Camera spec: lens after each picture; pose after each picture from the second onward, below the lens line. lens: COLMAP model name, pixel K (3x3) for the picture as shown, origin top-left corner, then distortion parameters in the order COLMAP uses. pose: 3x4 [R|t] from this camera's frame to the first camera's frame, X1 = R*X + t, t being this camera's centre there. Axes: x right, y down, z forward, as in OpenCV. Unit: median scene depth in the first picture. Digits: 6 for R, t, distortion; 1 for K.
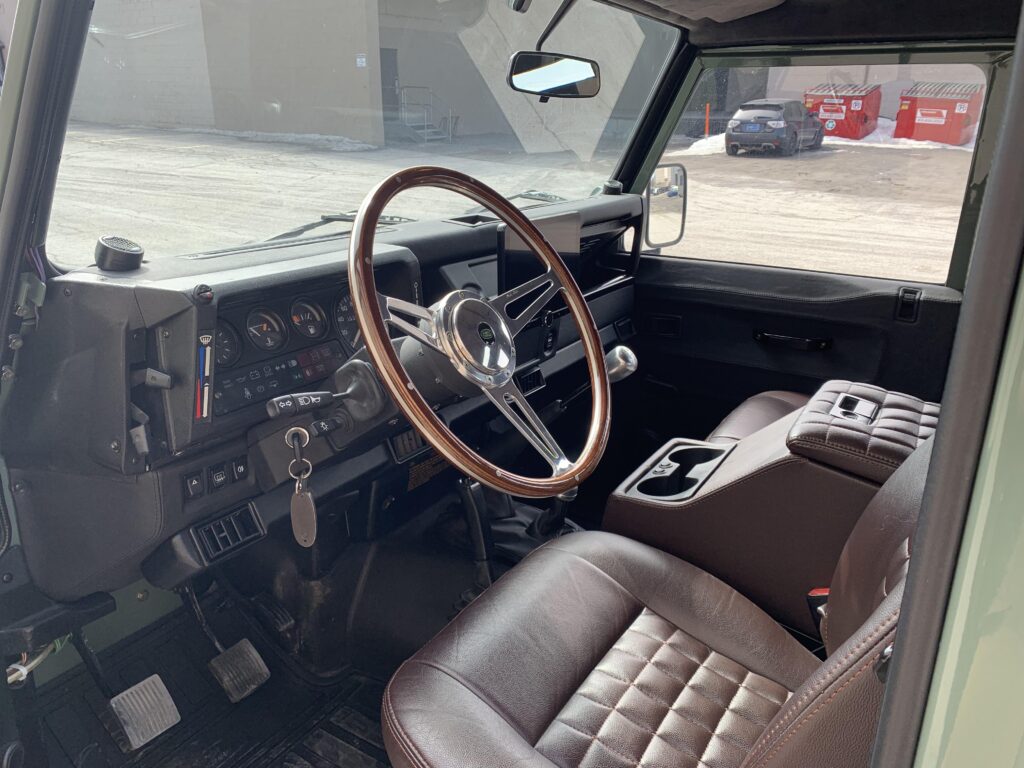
lens RADIAL K [[778.7, 0, 512.0], [0, 778.7, 382.5], [0, 0, 1]] dist [0.015682, -0.014999]
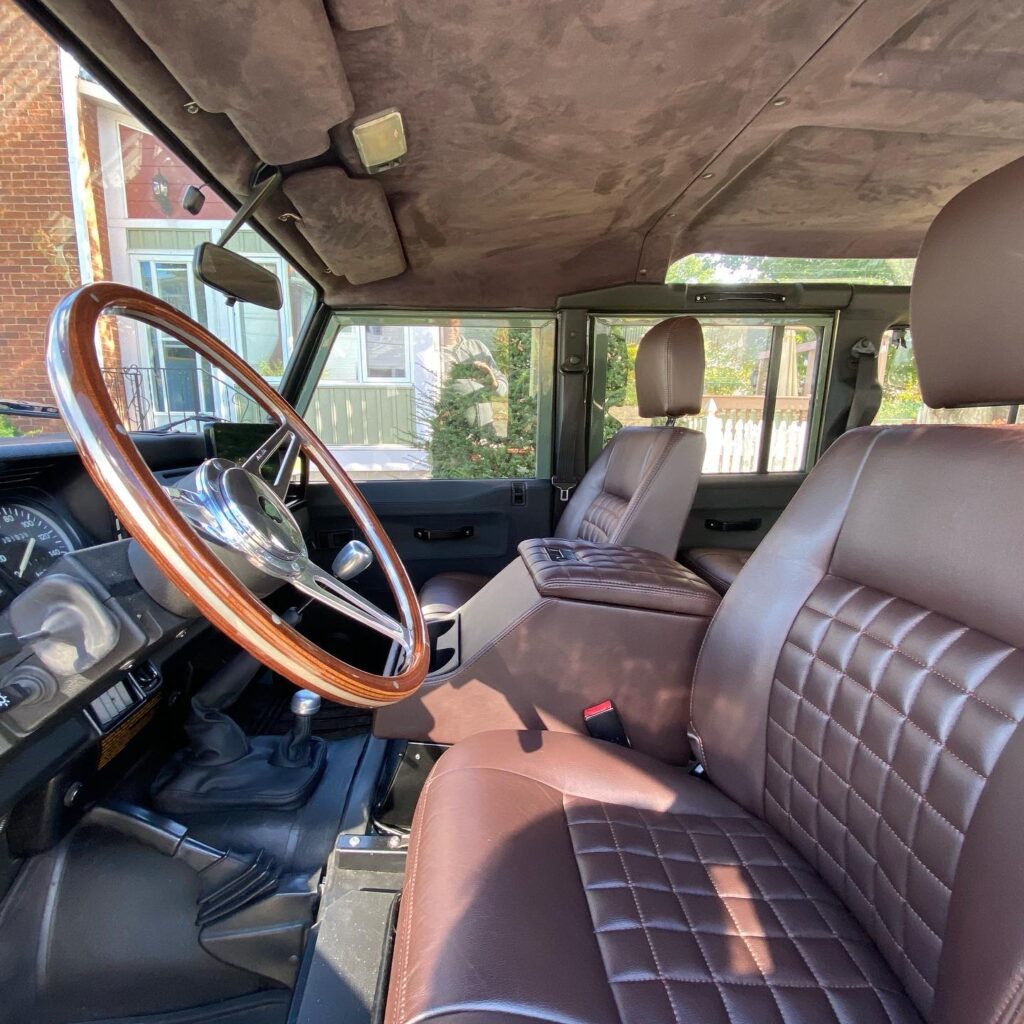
lens RADIAL K [[551.1, 0, 512.0], [0, 551.1, 512.8], [0, 0, 1]] dist [0.002289, -0.000134]
pose [[0.805880, -0.124807, 0.578775, -0.092543], [0.215172, 0.972429, -0.089908, 0.024815], [-0.551596, 0.196991, 0.810516, 0.260658]]
